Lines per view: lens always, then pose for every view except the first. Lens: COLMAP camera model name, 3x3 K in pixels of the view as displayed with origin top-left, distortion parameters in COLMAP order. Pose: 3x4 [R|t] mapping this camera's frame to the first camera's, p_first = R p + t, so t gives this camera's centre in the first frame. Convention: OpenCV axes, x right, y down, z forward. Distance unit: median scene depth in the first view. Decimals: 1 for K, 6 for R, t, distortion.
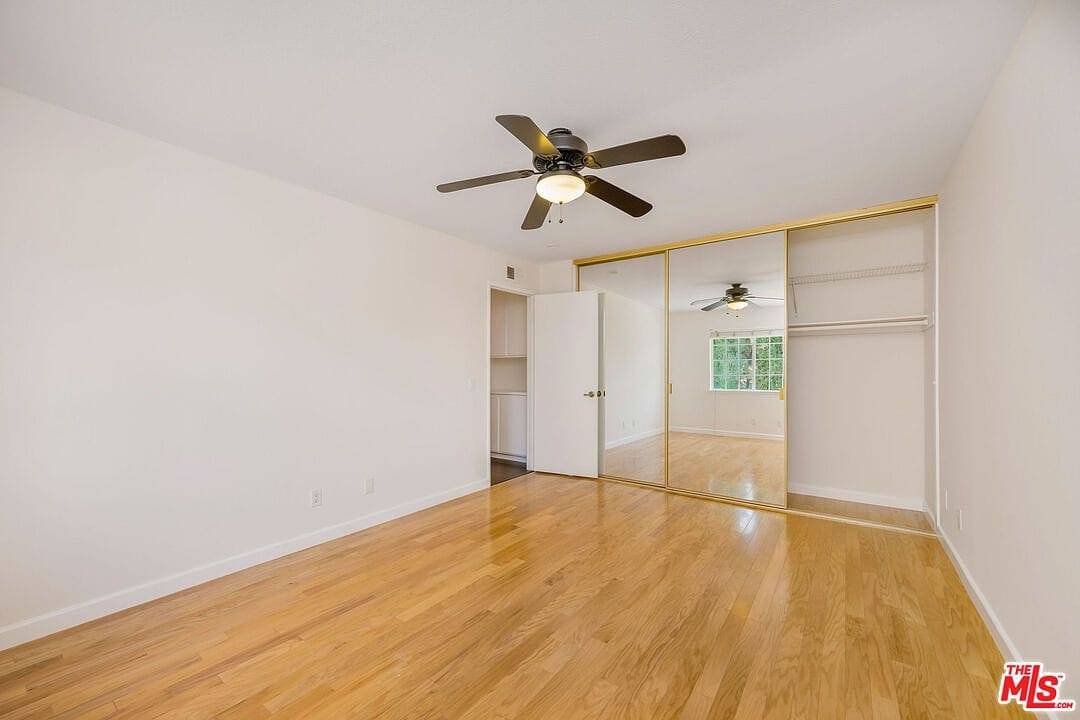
lens RADIAL K [[421.9, 0, 540.6], [0, 421.9, 366.5], [0, 0, 1]] dist [-0.003043, -0.000171]
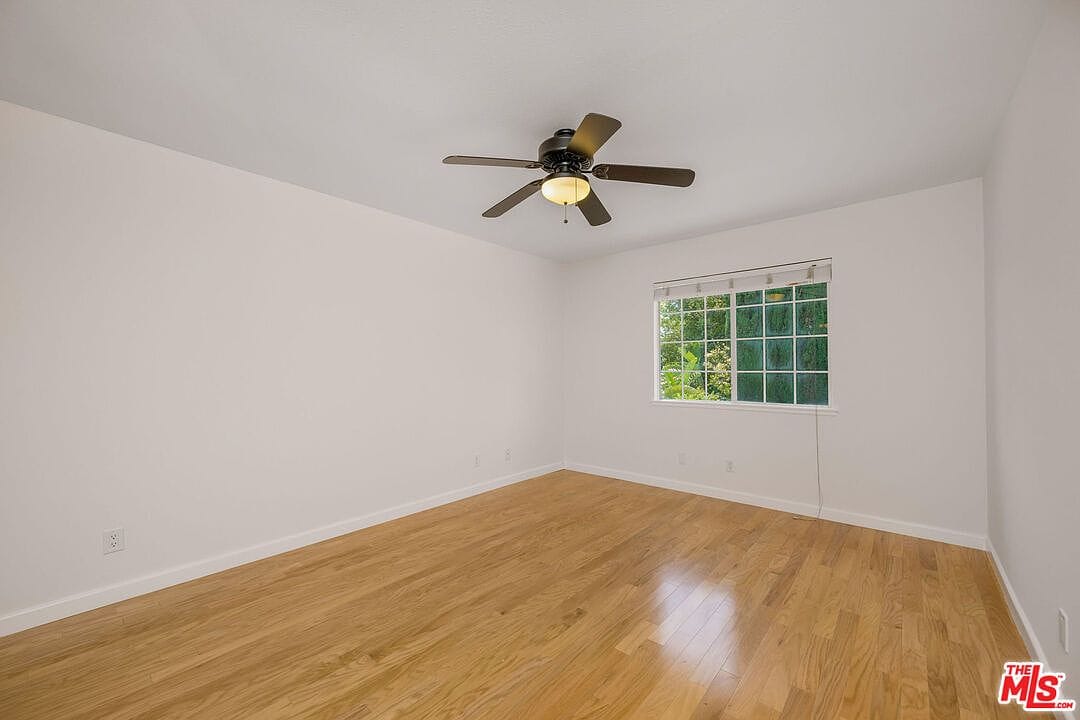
lens RADIAL K [[421.9, 0, 544.9], [0, 421.9, 366.5], [0, 0, 1]] dist [-0.003043, -0.000171]
pose [[-0.996531, 0.009097, 0.082718, 0.018474], [0.007939, 0.999866, -0.014319, 0.017106], [-0.082837, -0.013613, -0.996470, 1.985936]]
